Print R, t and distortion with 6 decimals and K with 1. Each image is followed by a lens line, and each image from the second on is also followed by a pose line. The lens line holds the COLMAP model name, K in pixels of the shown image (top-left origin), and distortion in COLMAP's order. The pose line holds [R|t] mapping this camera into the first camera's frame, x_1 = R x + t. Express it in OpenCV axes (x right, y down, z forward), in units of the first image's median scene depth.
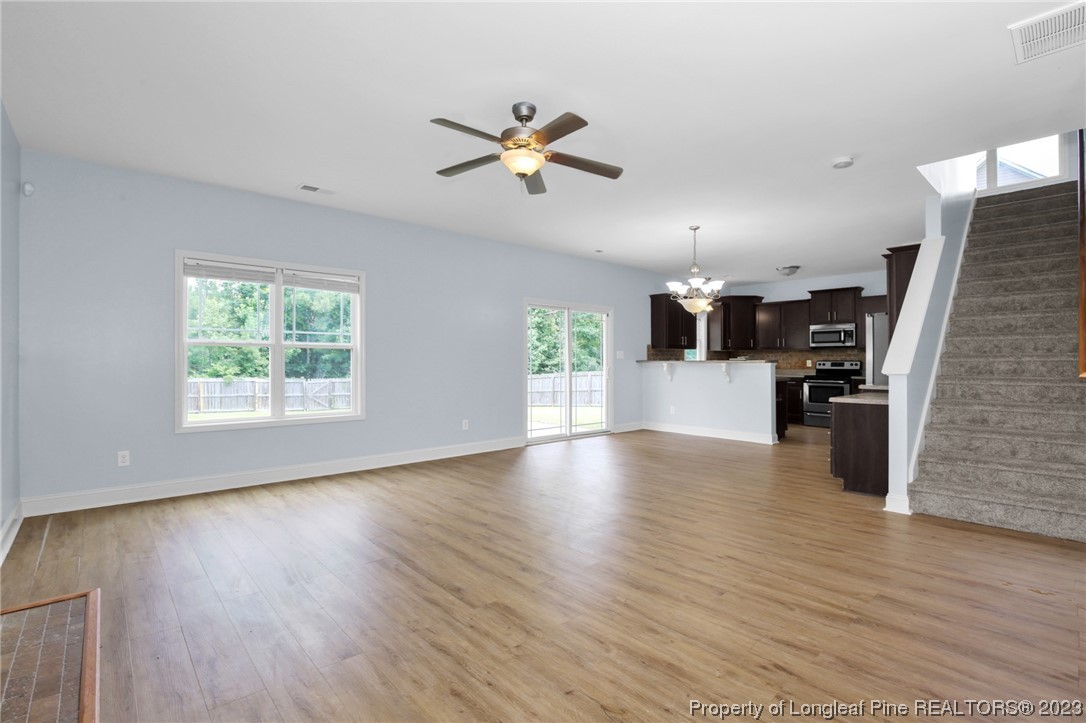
lens RADIAL K [[505.0, 0, 540.4], [0, 505.0, 362.5], [0, 0, 1]] dist [-0.027974, 0.001510]
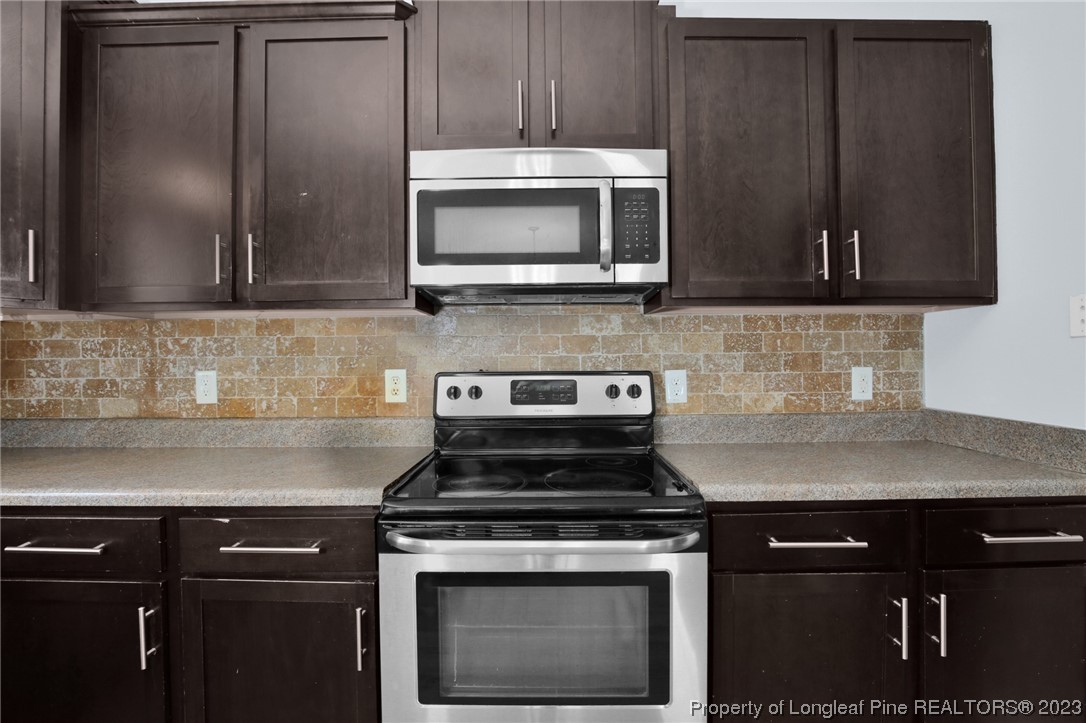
lens RADIAL K [[490.8, 0, 539.0], [0, 490.8, 359.8], [0, 0, 1]] dist [-0.028582, 0.000498]
pose [[0.668615, -0.005768, 0.743586, 0.534480], [0.009692, 0.999953, -0.000958, -0.009332], [-0.743545, 0.007848, 0.668640, 1.028309]]
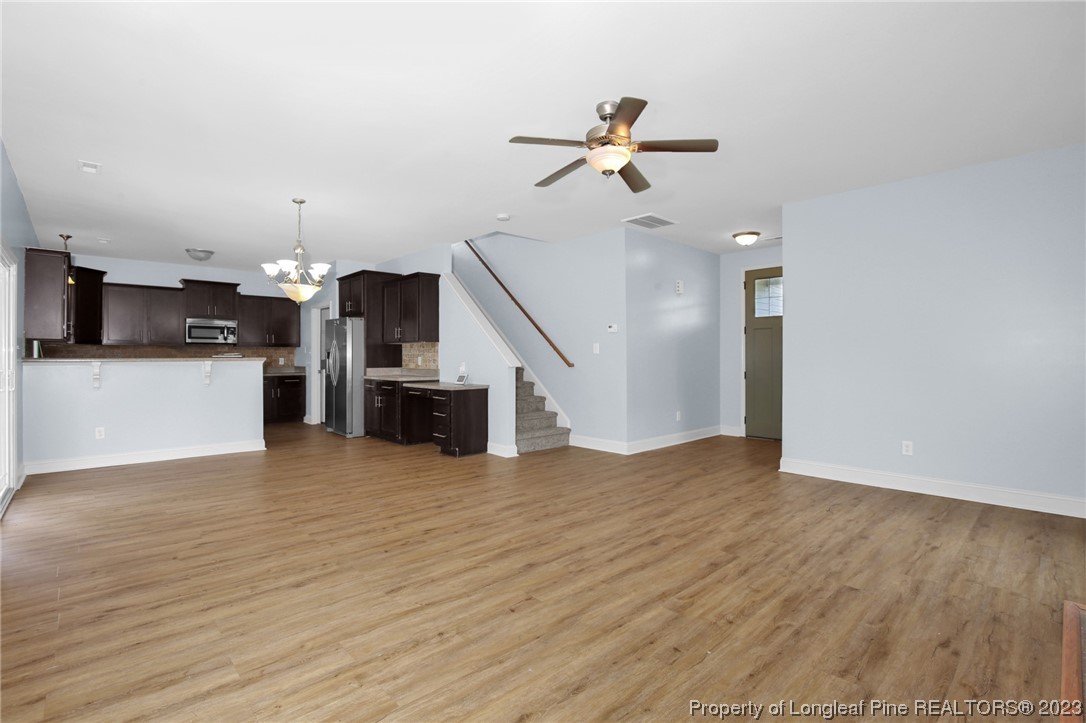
lens RADIAL K [[505.0, 0, 540.4], [0, 505.0, 362.5], [0, 0, 1]] dist [-0.027974, 0.001510]
pose [[-0.021303, -0.006365, 0.999753, -0.419037], [0.001755, 0.999978, 0.006404, -0.000546], [-0.999772, 0.001891, -0.021291, 0.467092]]
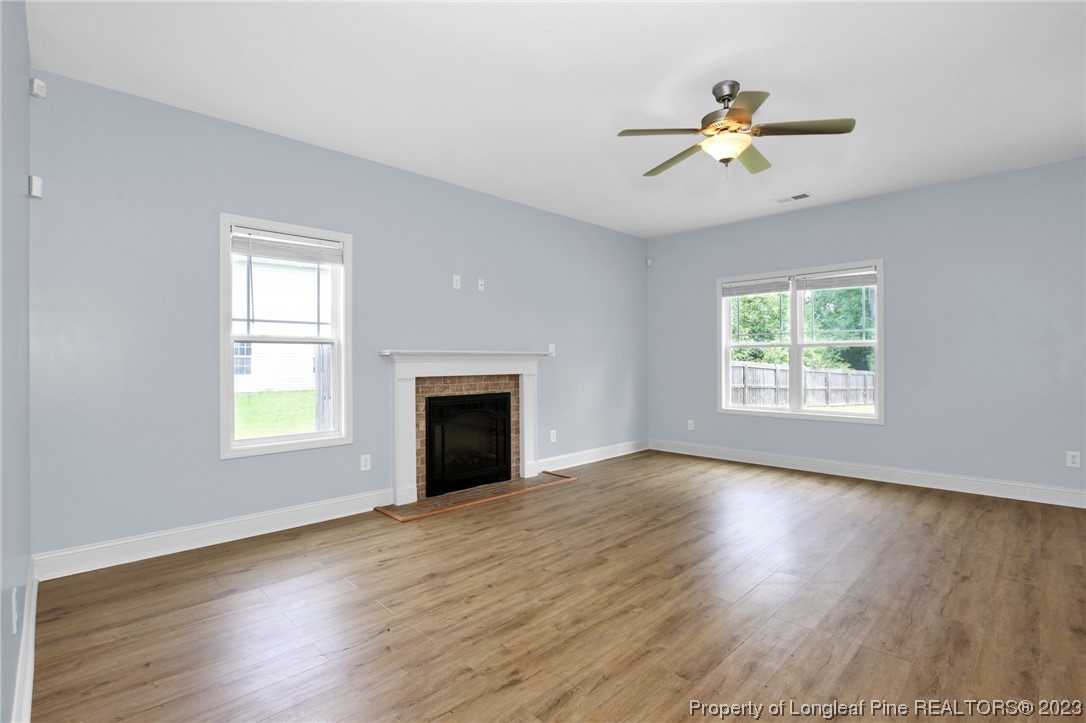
lens RADIAL K [[505.0, 0, 540.4], [0, 505.0, 362.5], [0, 0, 1]] dist [-0.027974, 0.001510]
pose [[0.047579, 0.002835, -0.998863, 0.352643], [0.002685, 0.999992, 0.002966, -0.001245], [0.998864, -0.002823, 0.047571, 0.245675]]
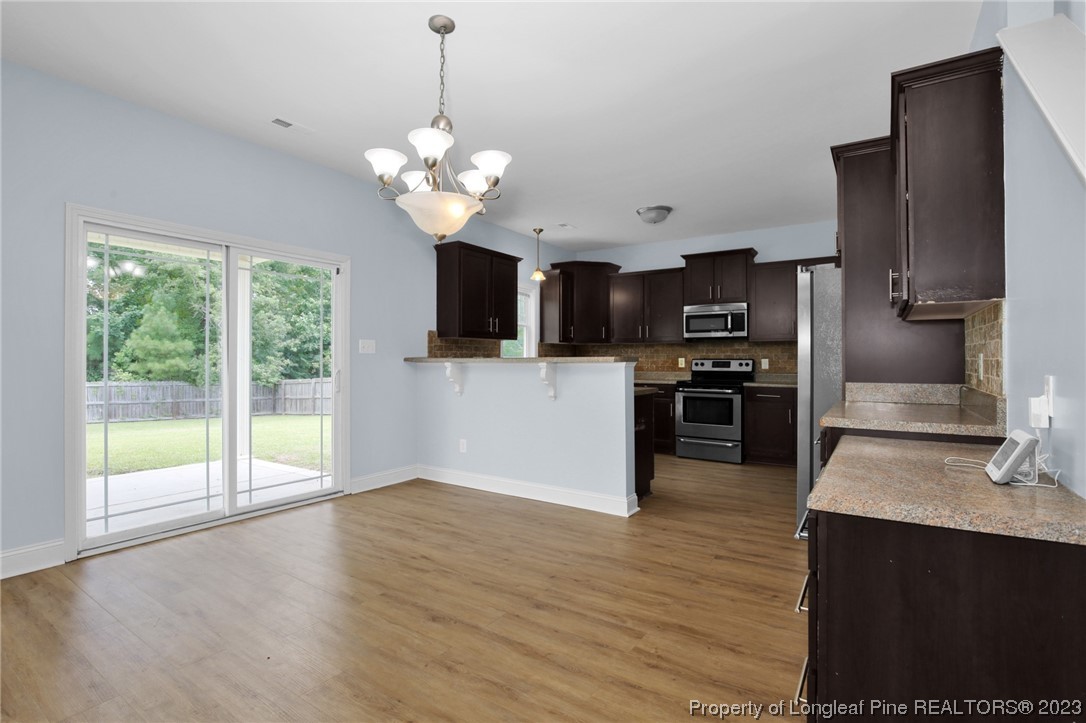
lens RADIAL K [[513.7, 0, 539.4], [0, 513.7, 360.4], [0, 0, 1]] dist [-0.036046, 0.007457]
pose [[0.970130, 0.001823, 0.242578, 0.218453], [-0.001406, 0.999997, -0.001891, 0.000171], [-0.242581, 0.001494, 0.970130, 0.452505]]
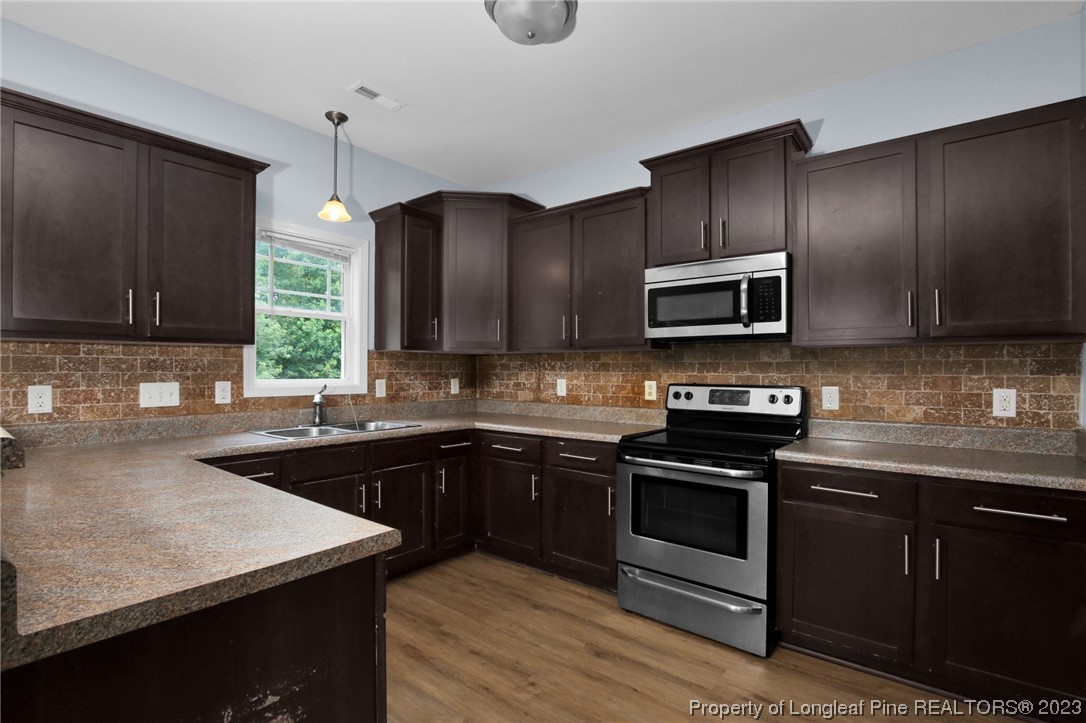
lens RADIAL K [[512.4, 0, 542.9], [0, 512.4, 367.7], [0, 0, 1]] dist [-0.034590, 0.000047]
pose [[0.986721, 0.002880, 0.162397, 0.505246], [-0.002539, 0.999994, -0.002307, -0.015384], [-0.162403, 0.001864, 0.986723, 0.832472]]
